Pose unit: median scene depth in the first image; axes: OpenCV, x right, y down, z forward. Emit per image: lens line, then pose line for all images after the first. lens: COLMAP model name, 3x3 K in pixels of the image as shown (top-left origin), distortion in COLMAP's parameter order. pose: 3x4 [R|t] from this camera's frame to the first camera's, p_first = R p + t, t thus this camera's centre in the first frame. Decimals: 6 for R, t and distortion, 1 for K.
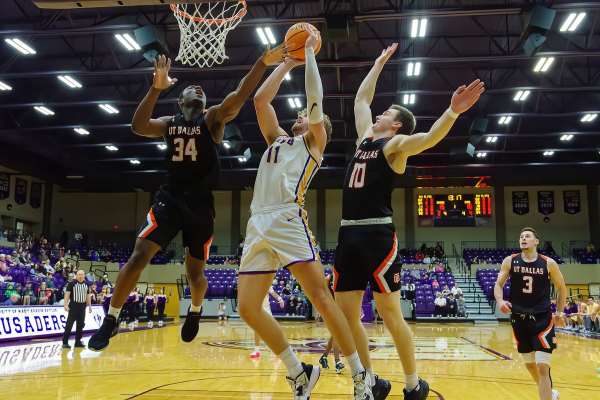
lens RADIAL K [[605.4, 0, 310.4], [0, 605.4, 201.9], [0, 0, 1]] dist [0.010527, 0.011820]
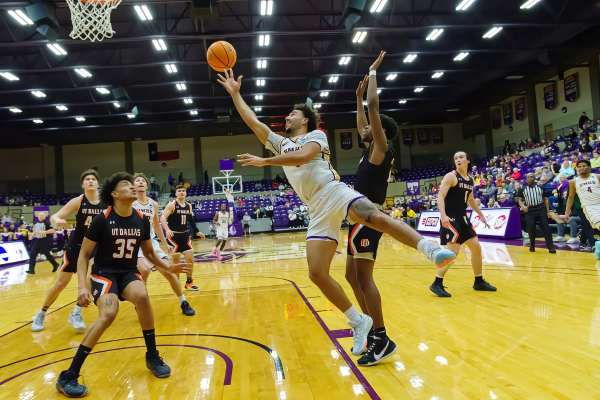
lens RADIAL K [[516.2, 0, 302.9], [0, 516.2, 180.4], [0, 0, 1]] dist [-0.011865, -0.005398]
pose [[0.972735, -0.060641, 0.223850, -0.013873], [0.041335, 0.995088, 0.089949, -0.018767], [-0.228205, -0.078244, 0.970464, -0.112757]]
